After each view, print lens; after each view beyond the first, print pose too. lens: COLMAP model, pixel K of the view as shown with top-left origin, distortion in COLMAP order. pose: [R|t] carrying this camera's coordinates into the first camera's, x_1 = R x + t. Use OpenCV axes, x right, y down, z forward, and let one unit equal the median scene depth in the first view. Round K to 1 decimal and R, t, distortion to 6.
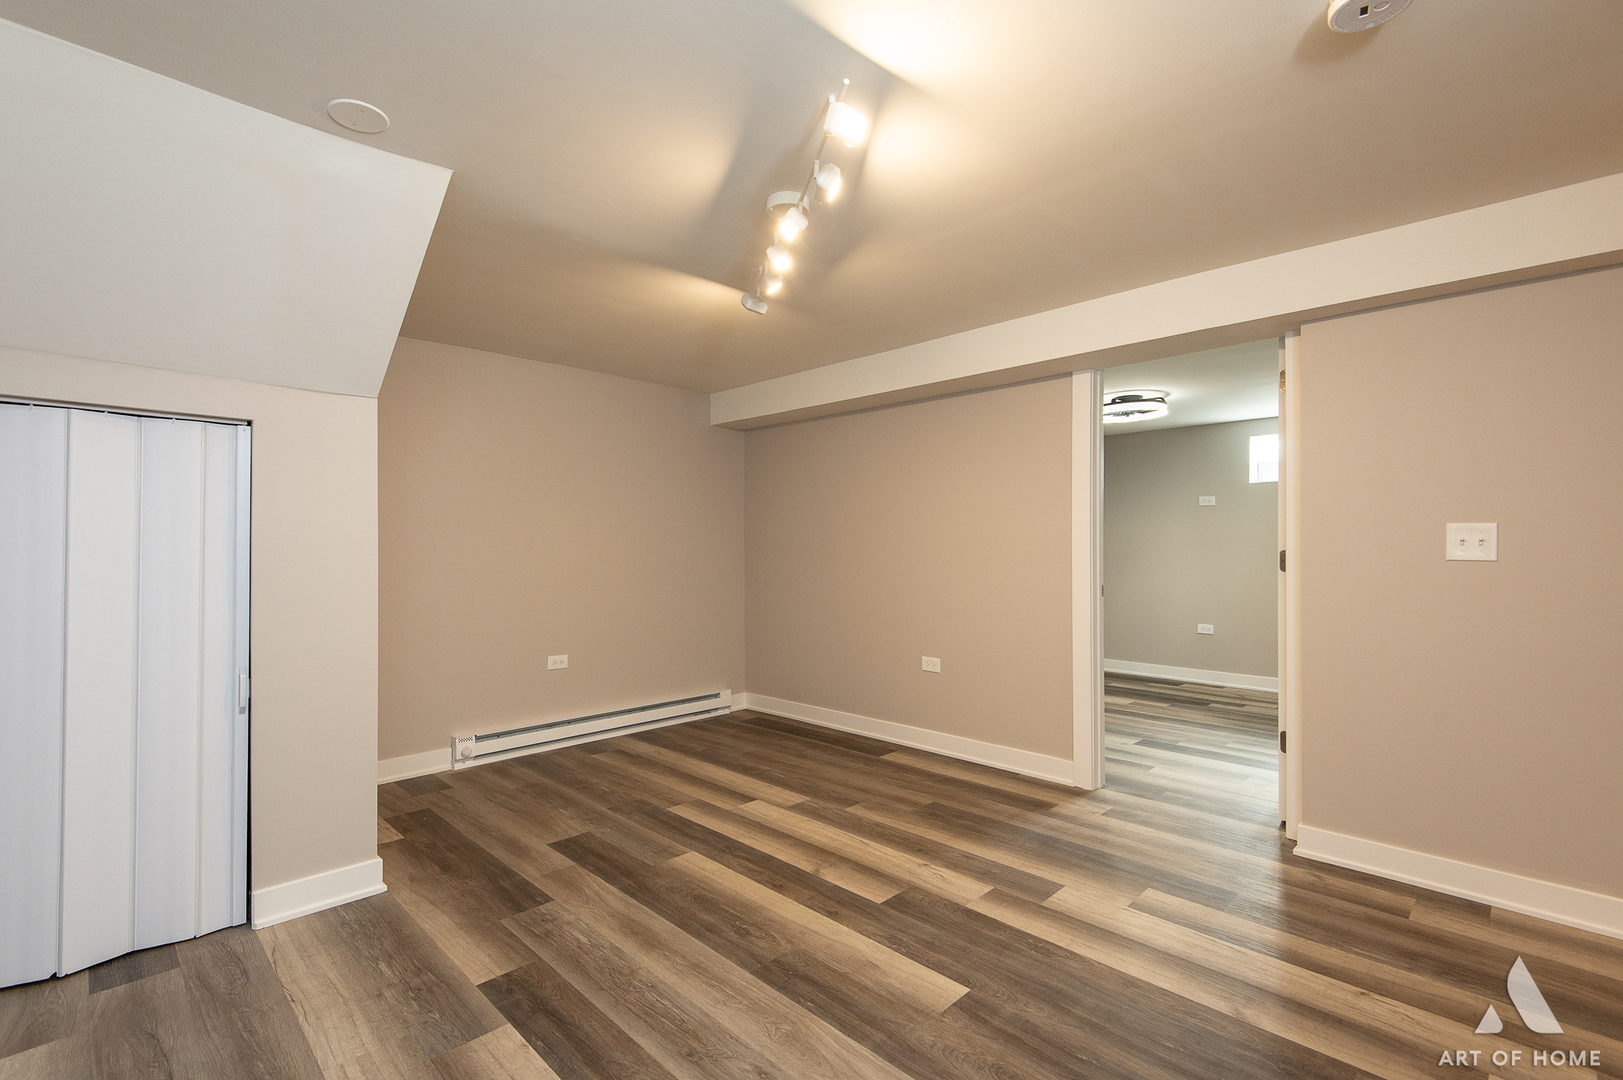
lens RADIAL K [[739.1, 0, 810.2], [0, 739.1, 537.8], [0, 0, 1]] dist [0.012346, -0.005825]
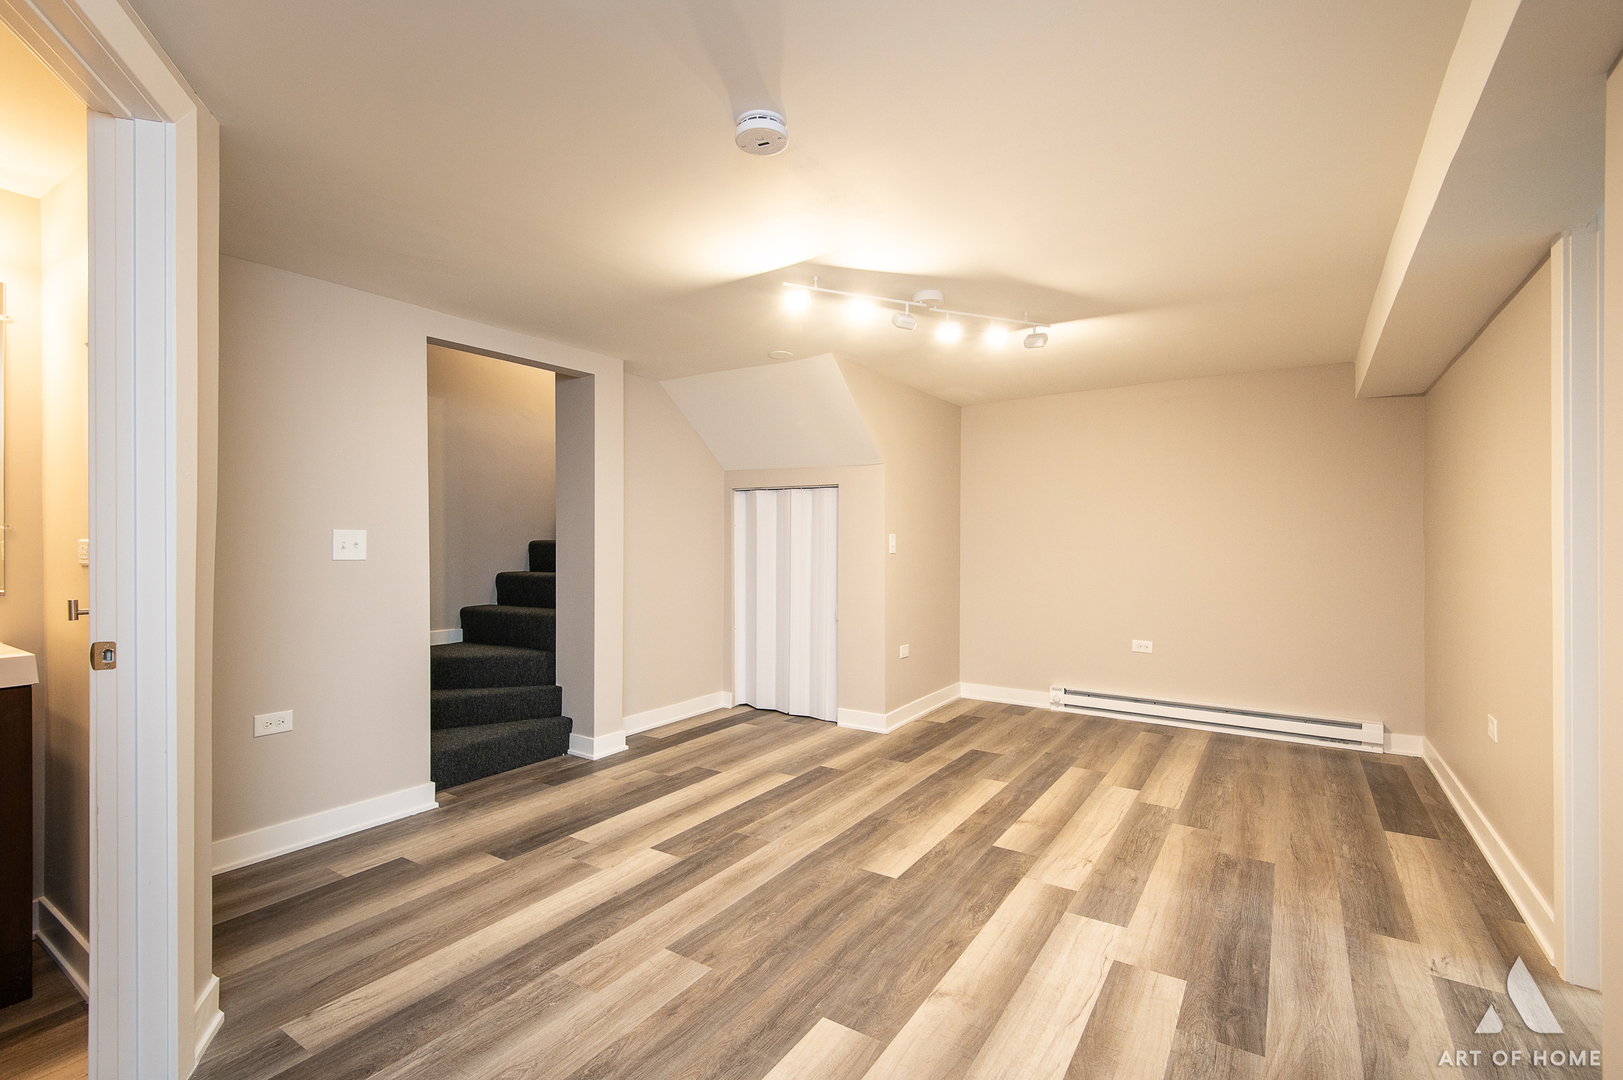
lens RADIAL K [[739.1, 0, 808.0], [0, 739.1, 539.6], [0, 0, 1]] dist [0.012346, -0.005825]
pose [[0.202099, 0.002864, -0.979361, 1.049313], [0.002945, 0.999989, 0.003532, -0.006416], [0.979361, -0.003598, 0.202088, 0.404152]]
